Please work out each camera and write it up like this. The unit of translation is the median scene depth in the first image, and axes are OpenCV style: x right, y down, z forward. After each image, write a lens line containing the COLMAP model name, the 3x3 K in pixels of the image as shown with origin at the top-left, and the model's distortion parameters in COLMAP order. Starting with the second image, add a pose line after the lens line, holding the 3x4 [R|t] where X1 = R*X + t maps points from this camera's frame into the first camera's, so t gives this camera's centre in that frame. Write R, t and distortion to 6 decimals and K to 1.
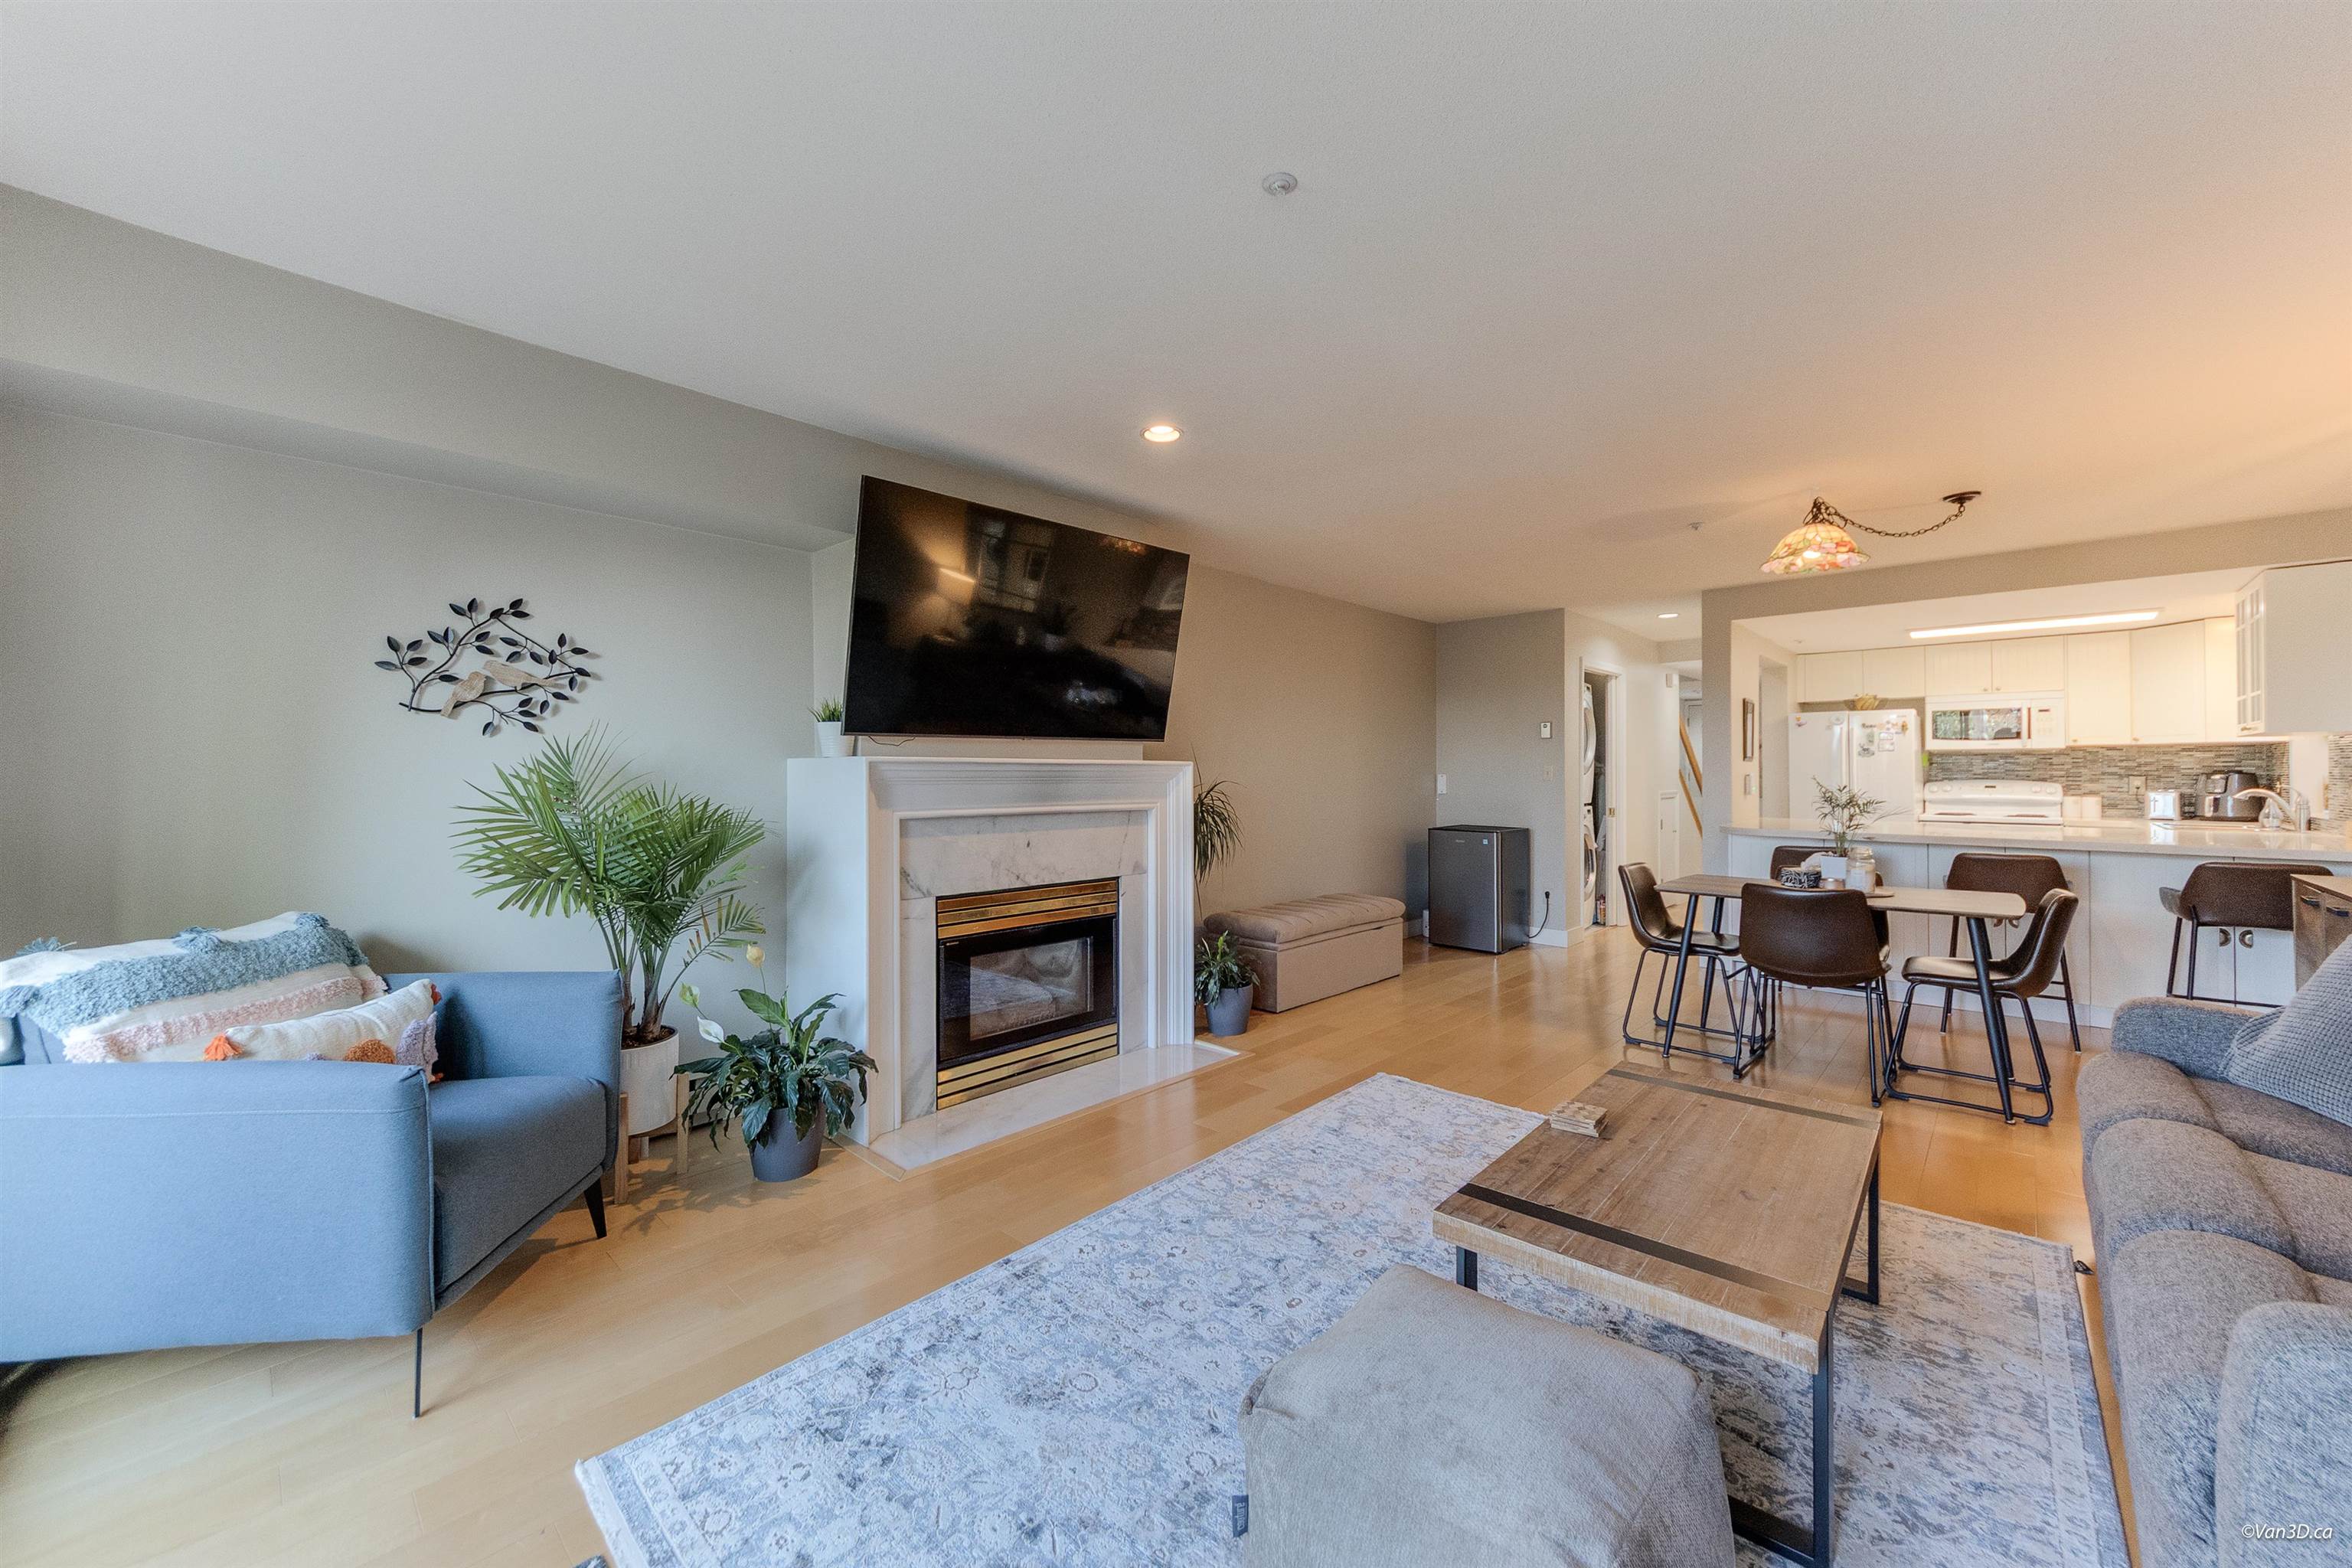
lens RADIAL K [[898.9, 0, 1181.4], [0, 898.9, 772.1], [0, 0, 1]] dist [0.001840, 0.000131]
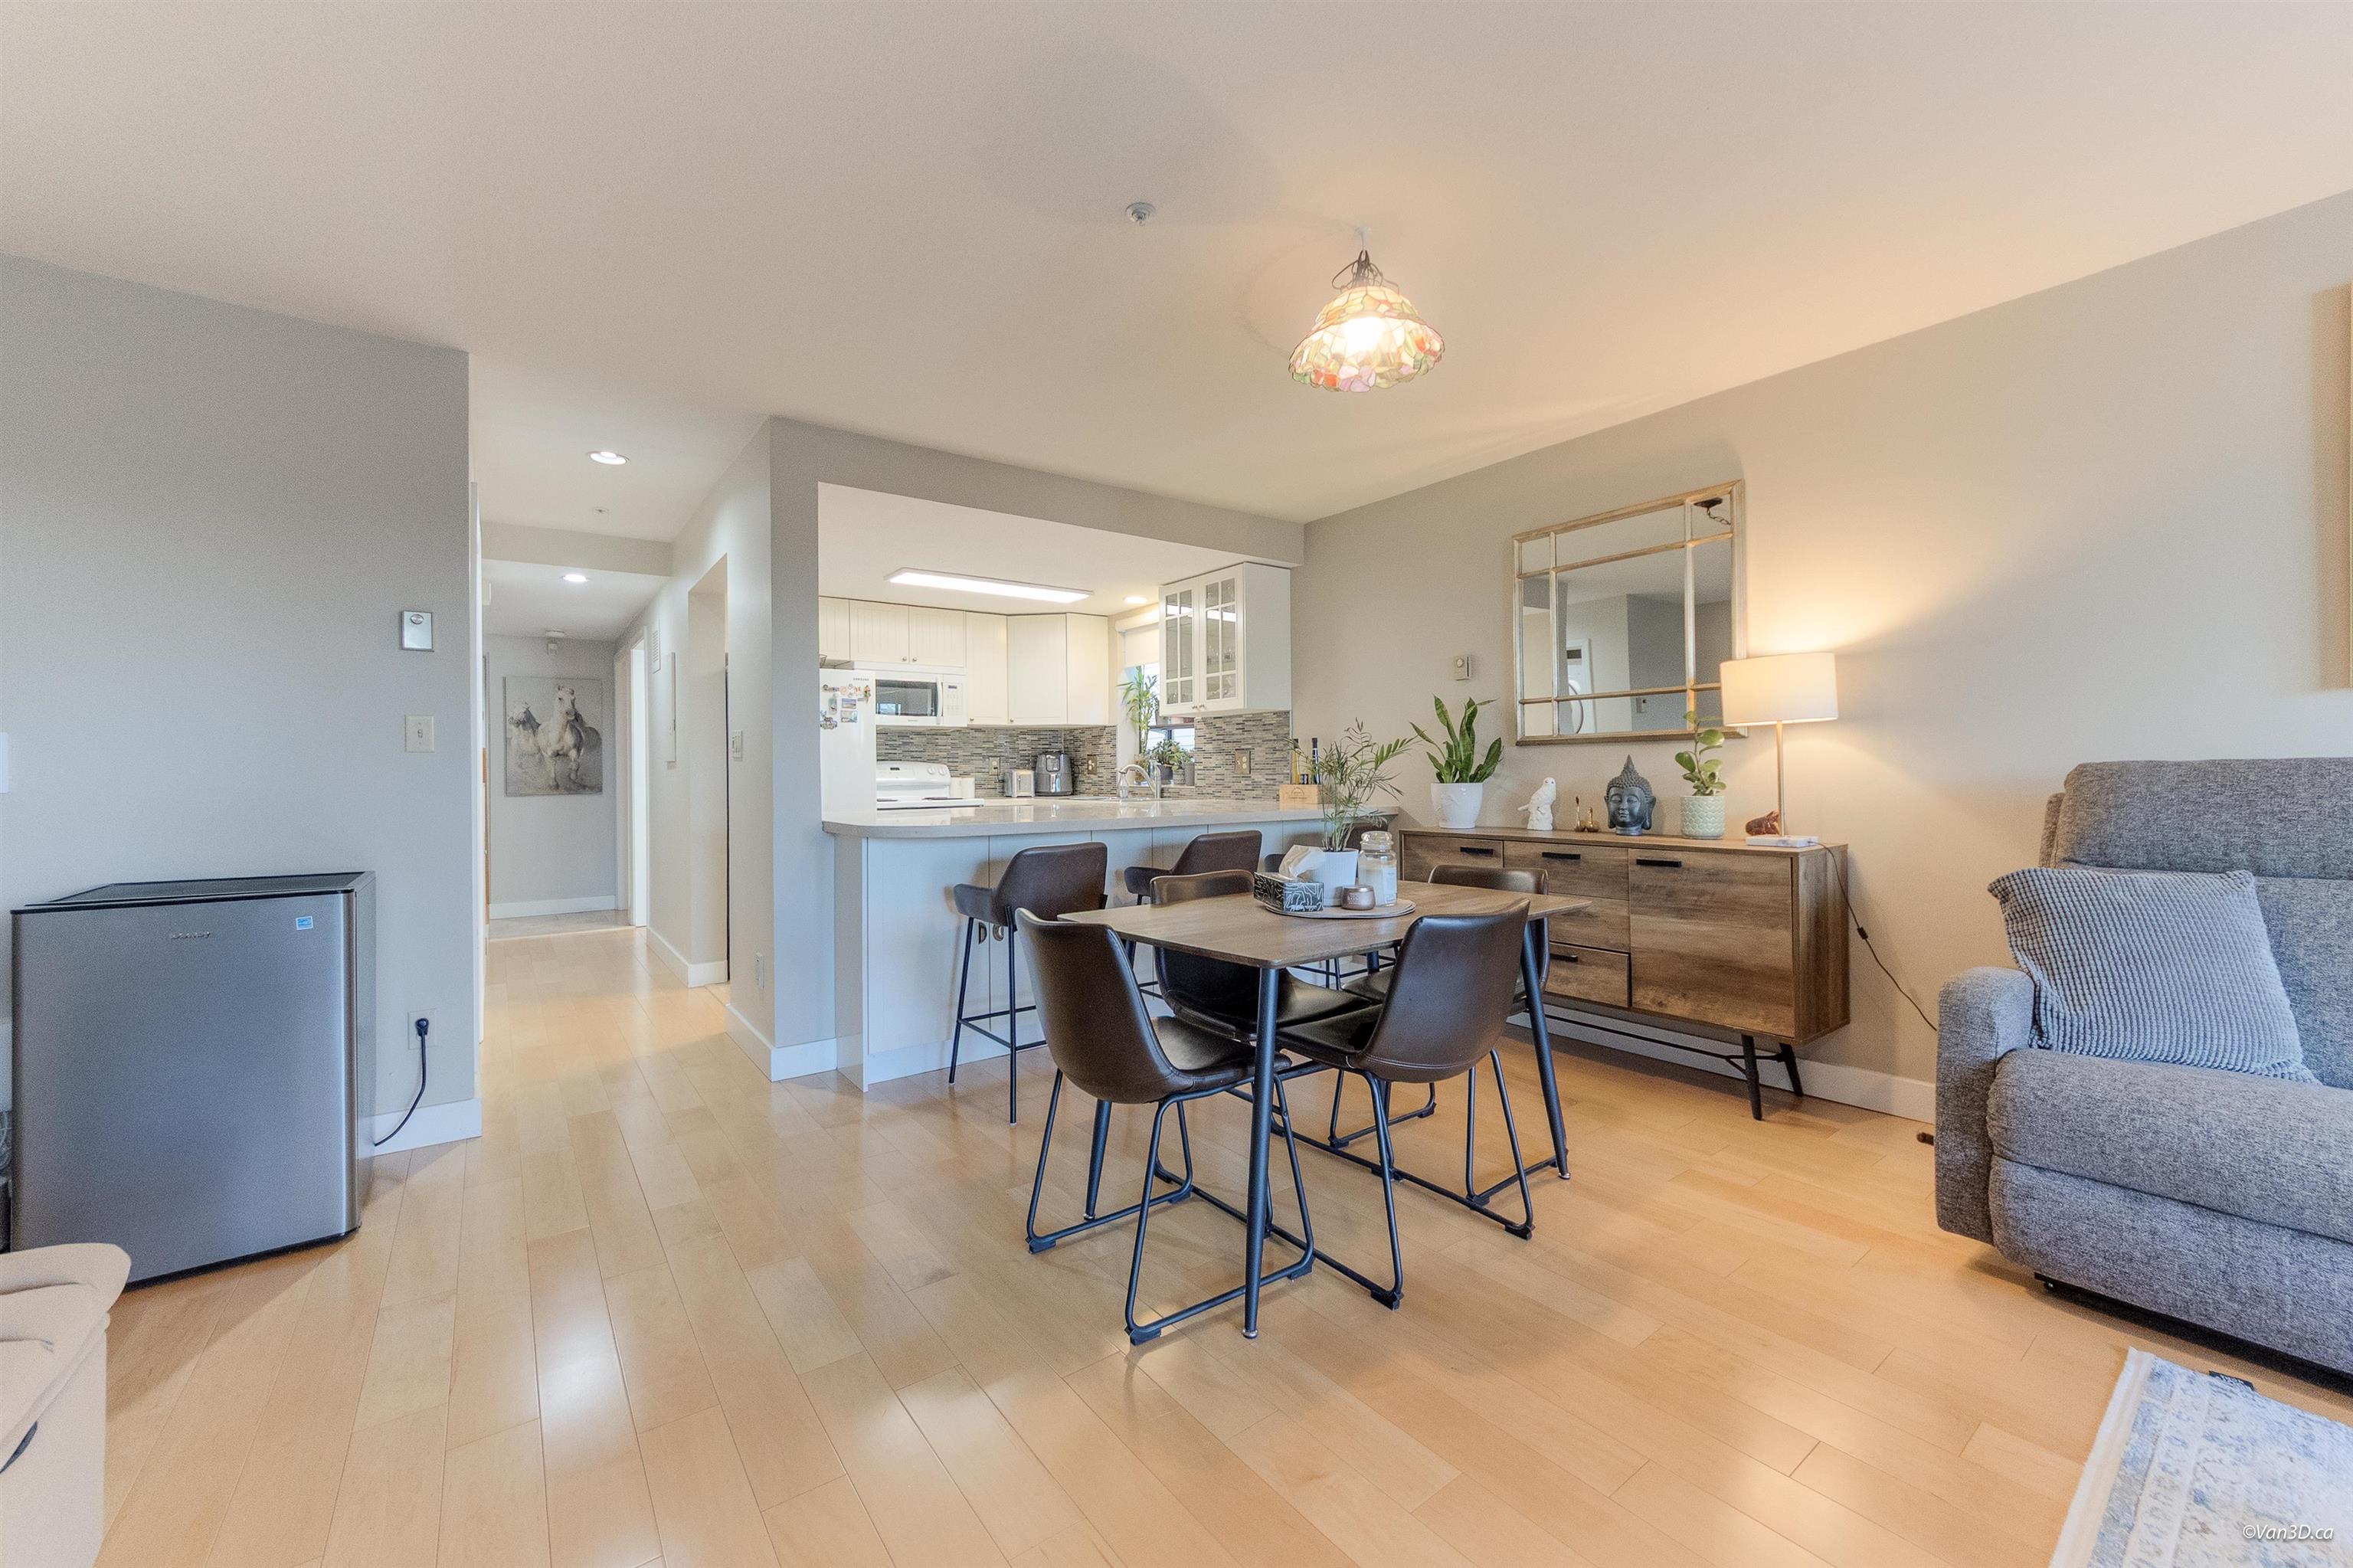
lens RADIAL K [[899.3, 0, 1181.9], [0, 899.3, 772.0], [0, 0, 1]] dist [0.001840, 0.000131]
pose [[0.165613, -0.003791, 0.986184, 0.093611], [0.009976, 0.999948, 0.002168, 0.035981], [-0.986140, 0.009479, 0.165642, 0.992106]]
